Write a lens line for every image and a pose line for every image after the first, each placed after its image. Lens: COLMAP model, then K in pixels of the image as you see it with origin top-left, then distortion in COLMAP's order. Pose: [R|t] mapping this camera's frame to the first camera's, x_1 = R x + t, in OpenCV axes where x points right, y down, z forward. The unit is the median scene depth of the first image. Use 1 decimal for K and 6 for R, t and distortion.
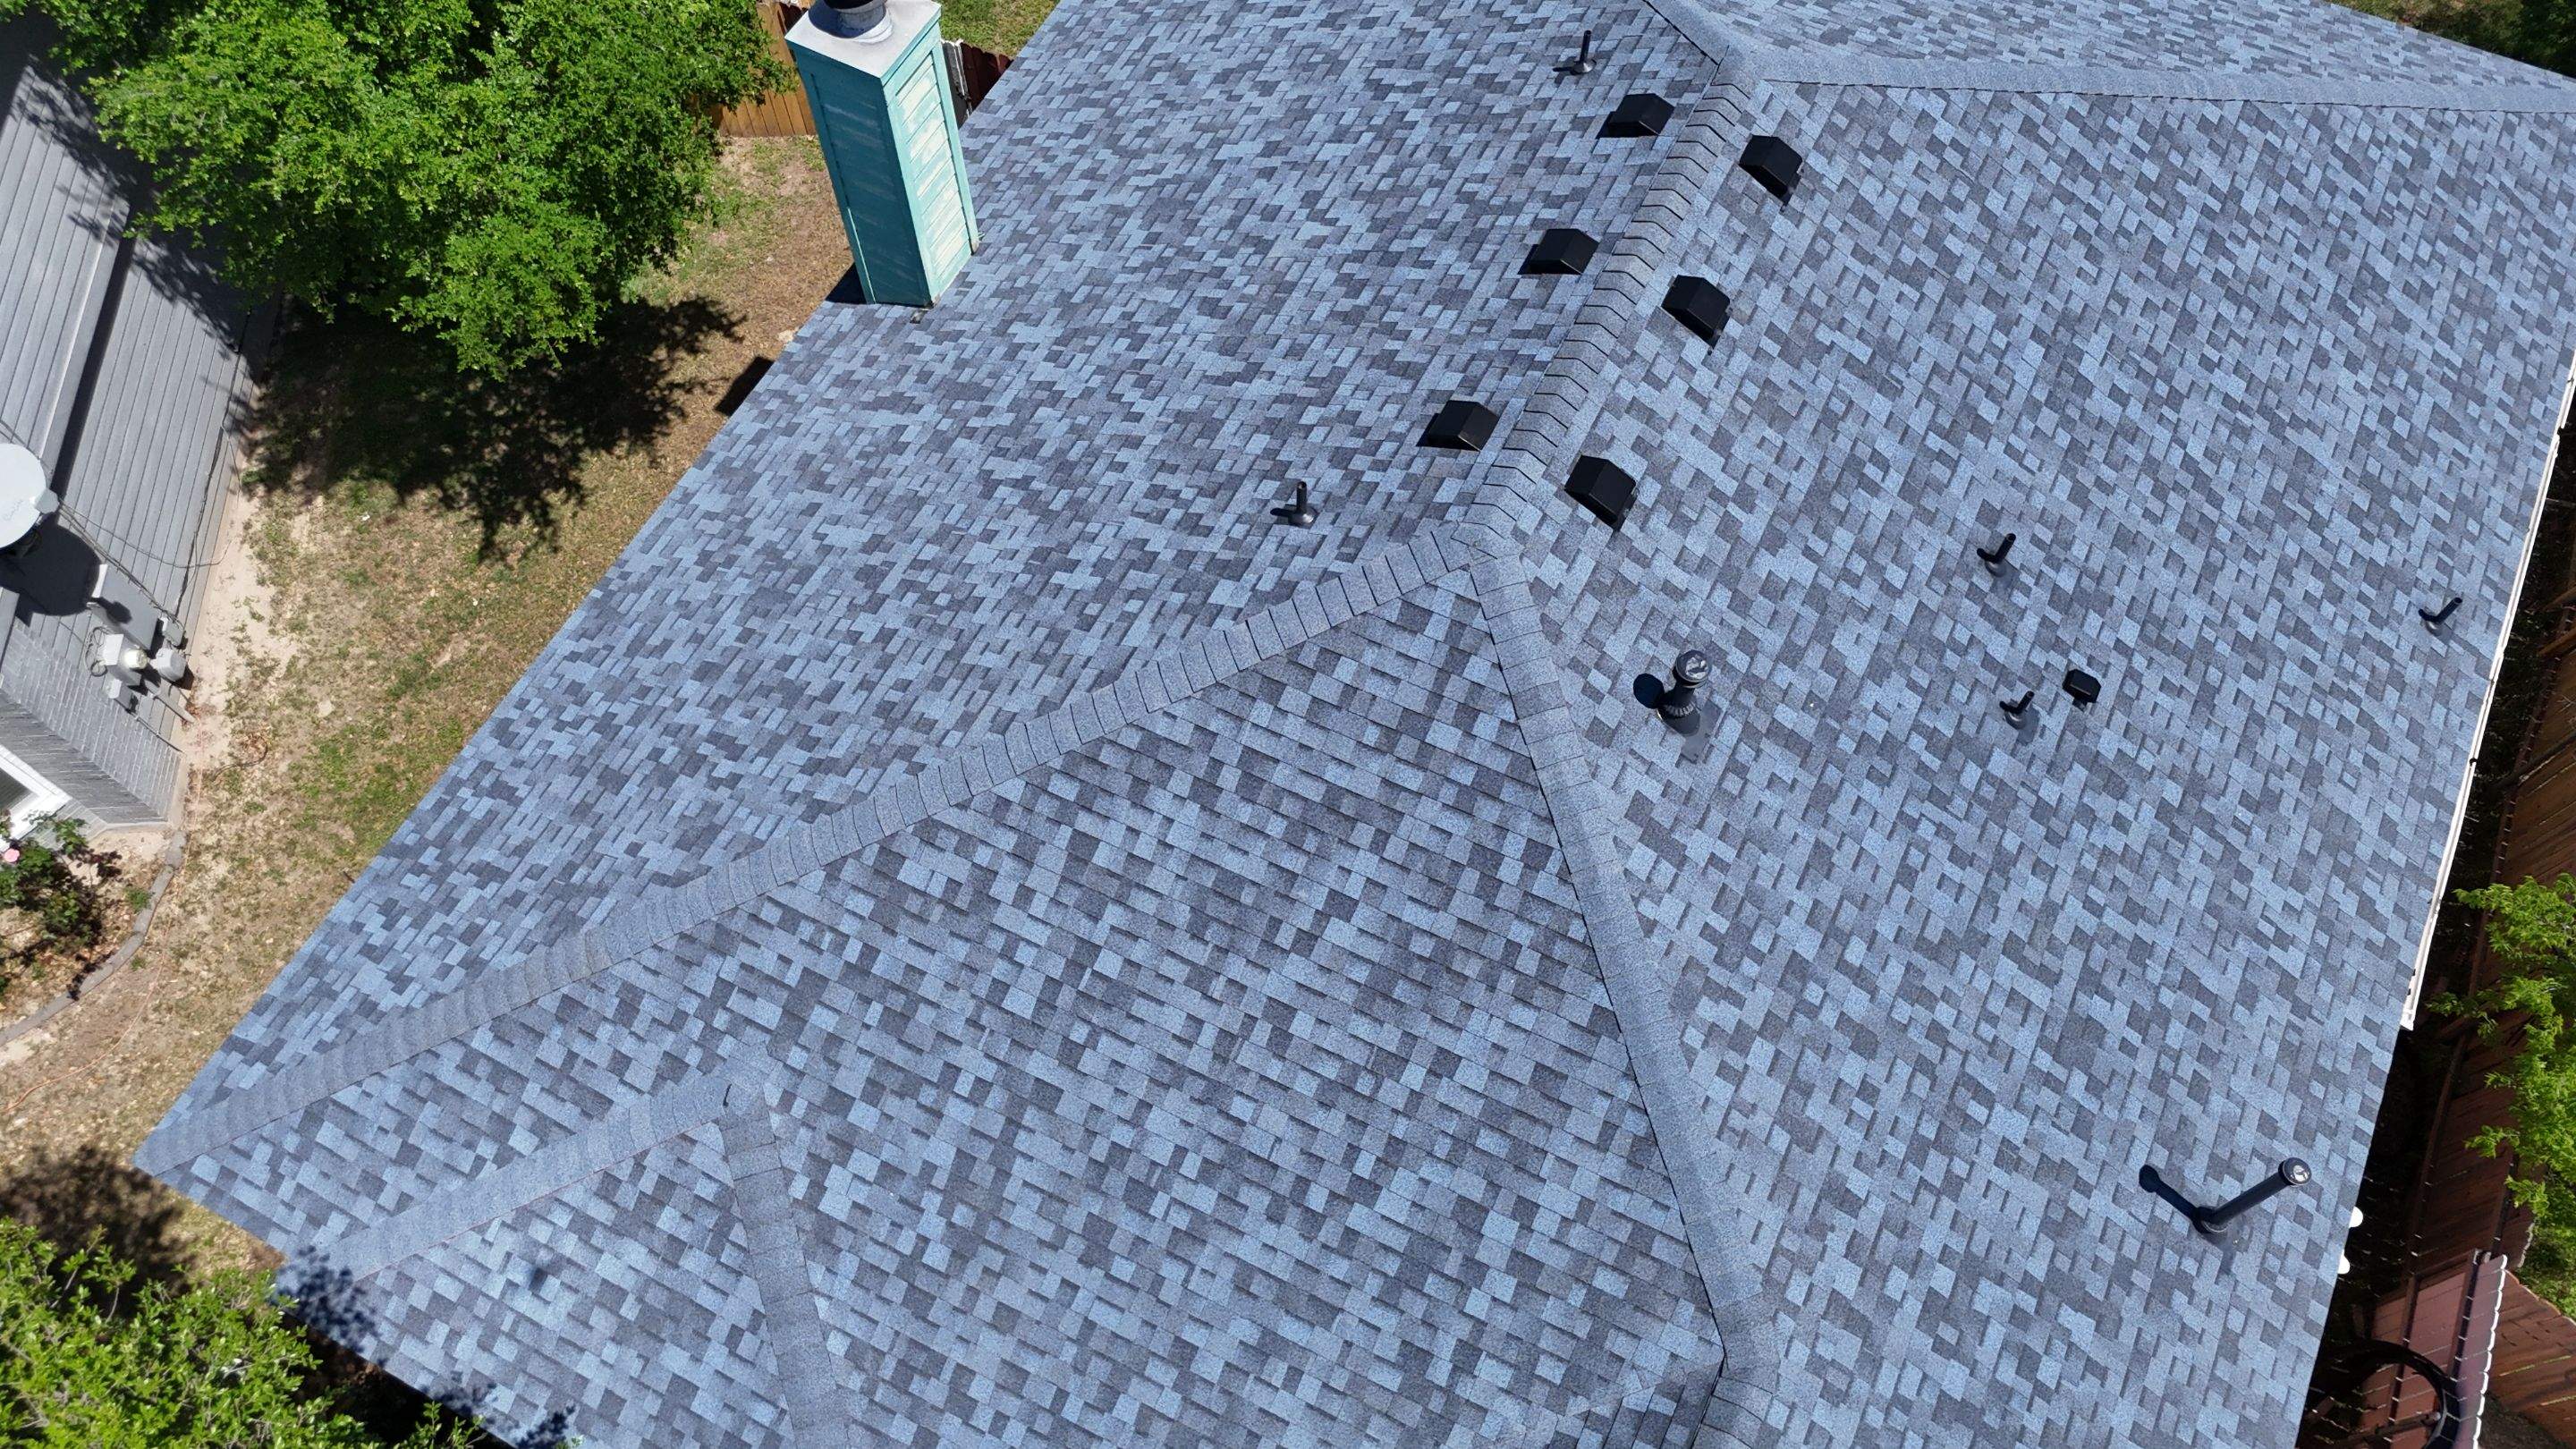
lens RADIAL K [[1893.5, 0, 1293.6], [0, 1893.5, 724.3], [0, 0, 1]] dist [0.077846, -0.075186]
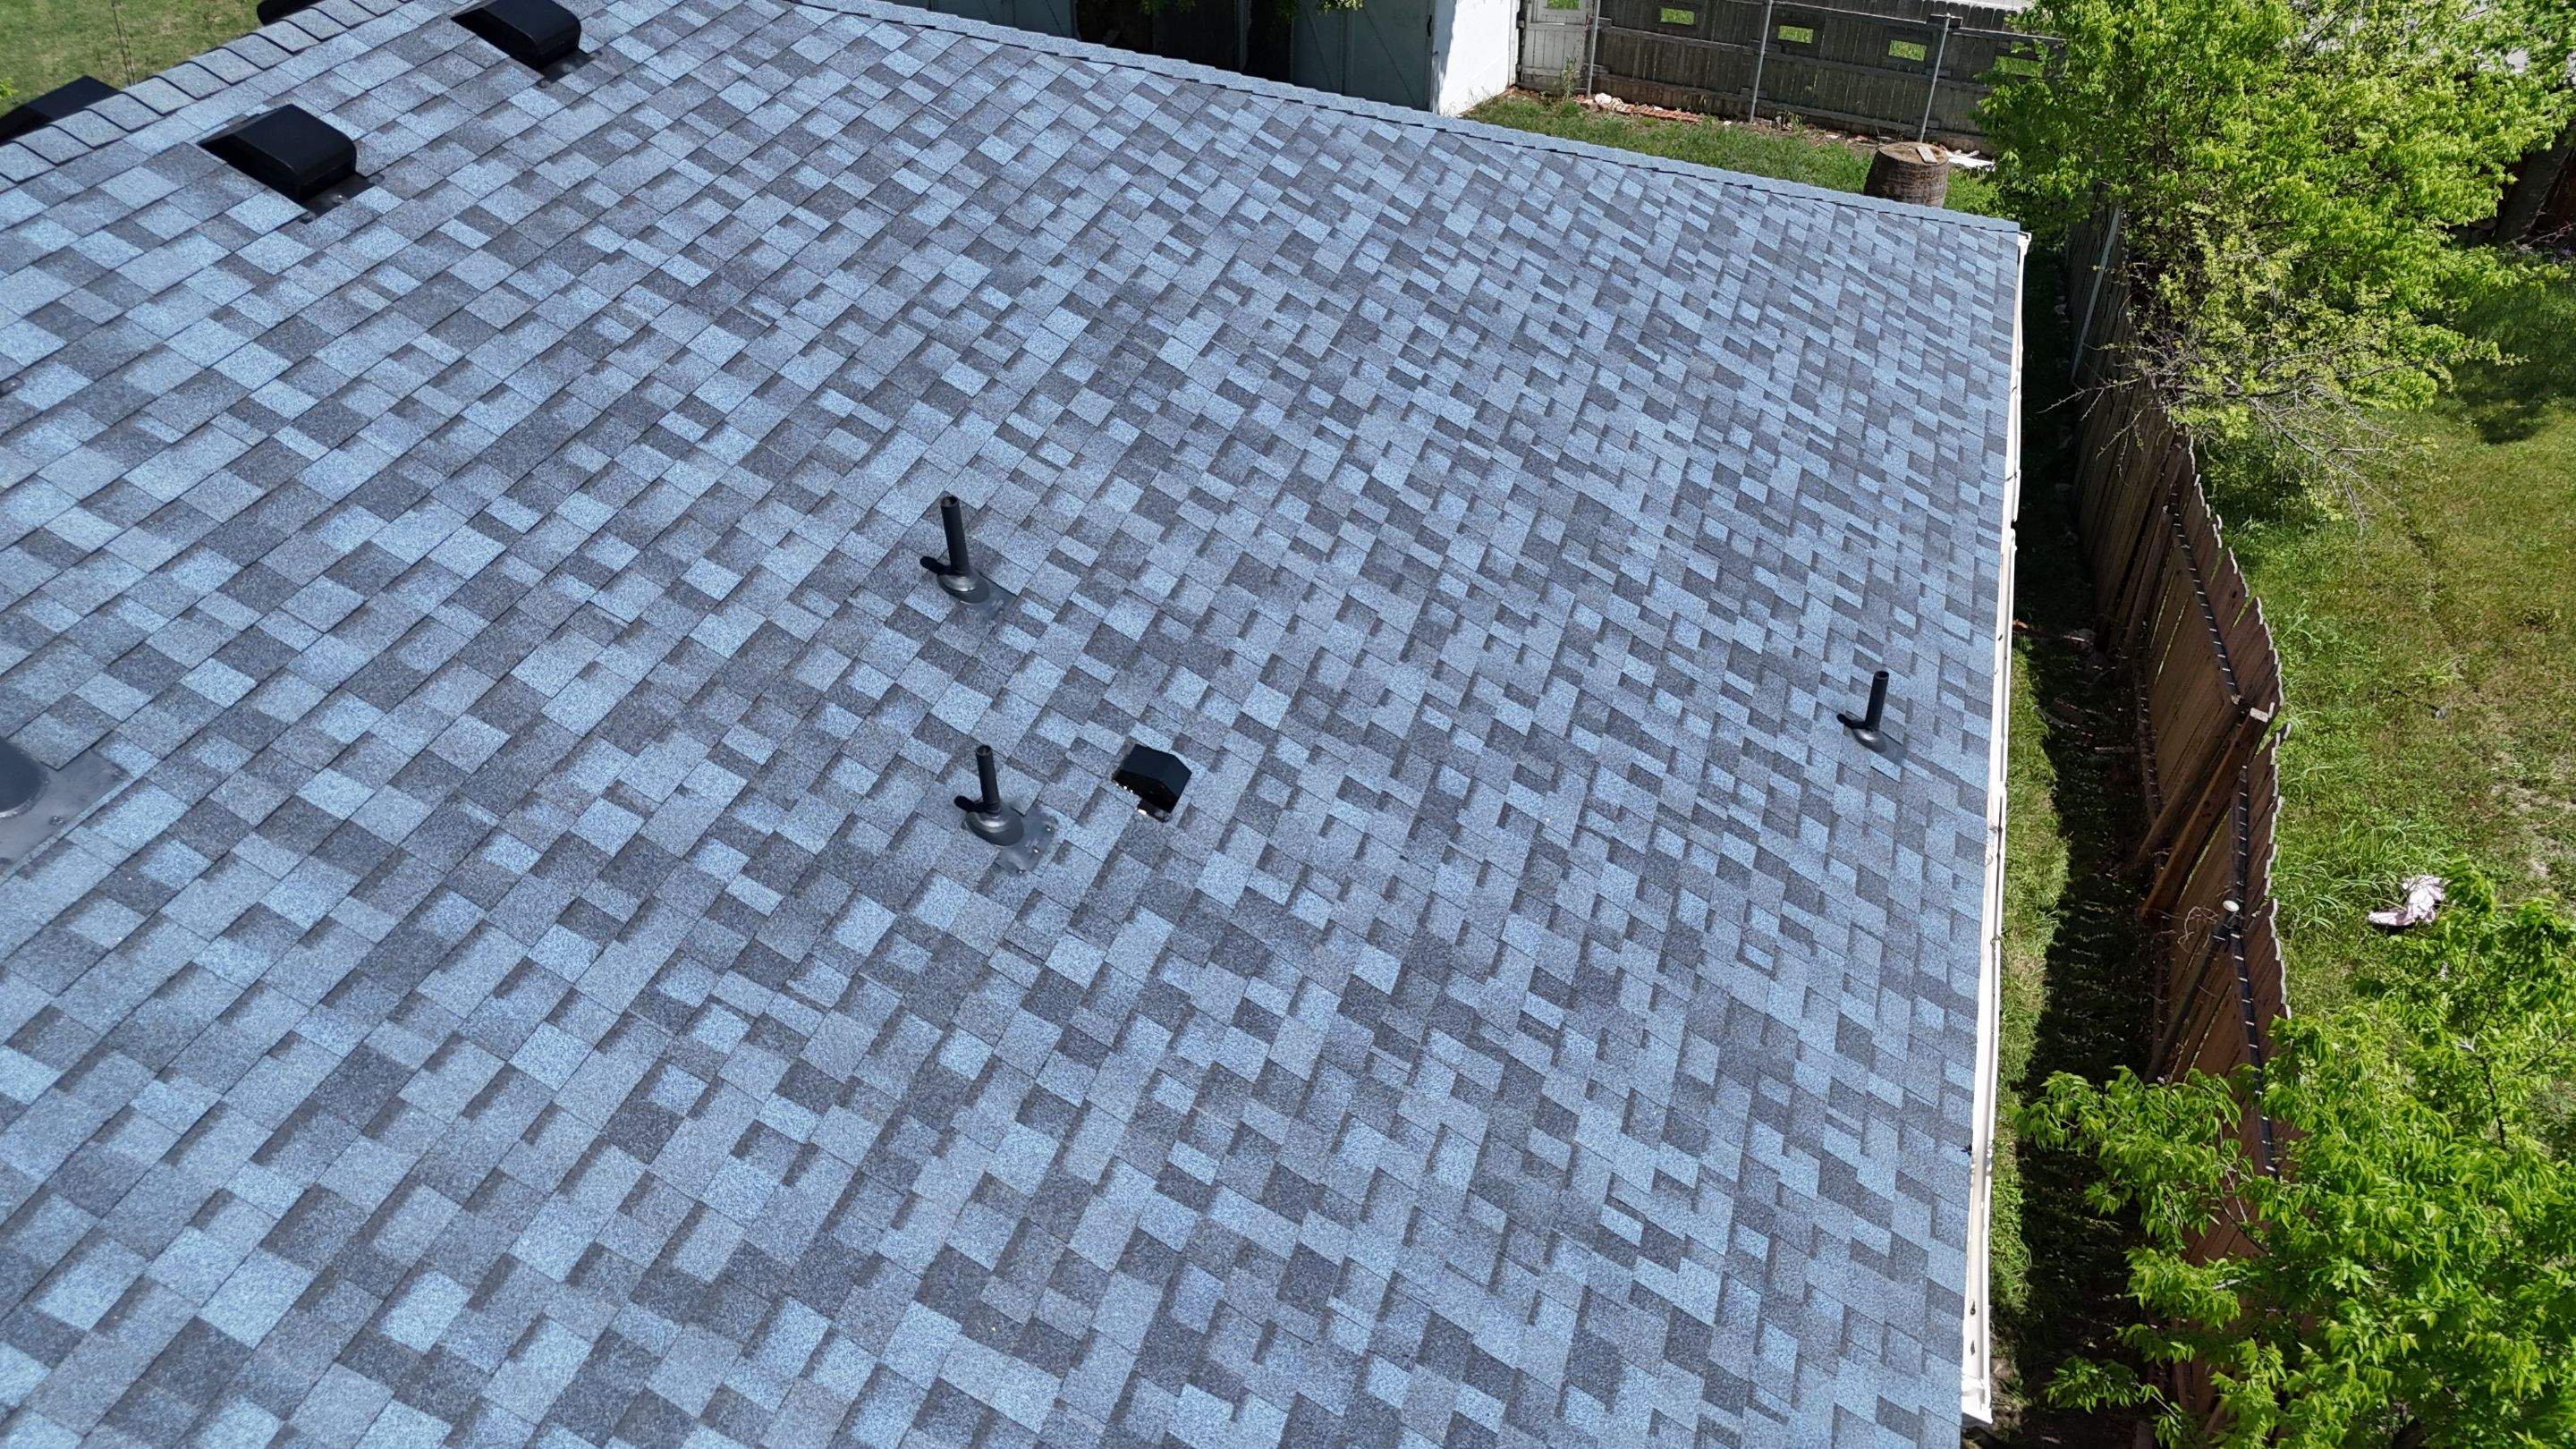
lens RADIAL K [[1893.5, 0, 1290.2], [0, 1893.5, 722.2], [0, 0, 1]] dist [0.077846, -0.075186]
pose [[0.986428, -0.108230, 0.123475, 0.393402], [0.149638, 0.902122, -0.404704, 0.177322], [-0.067588, 0.417687, 0.906073, 0.547665]]
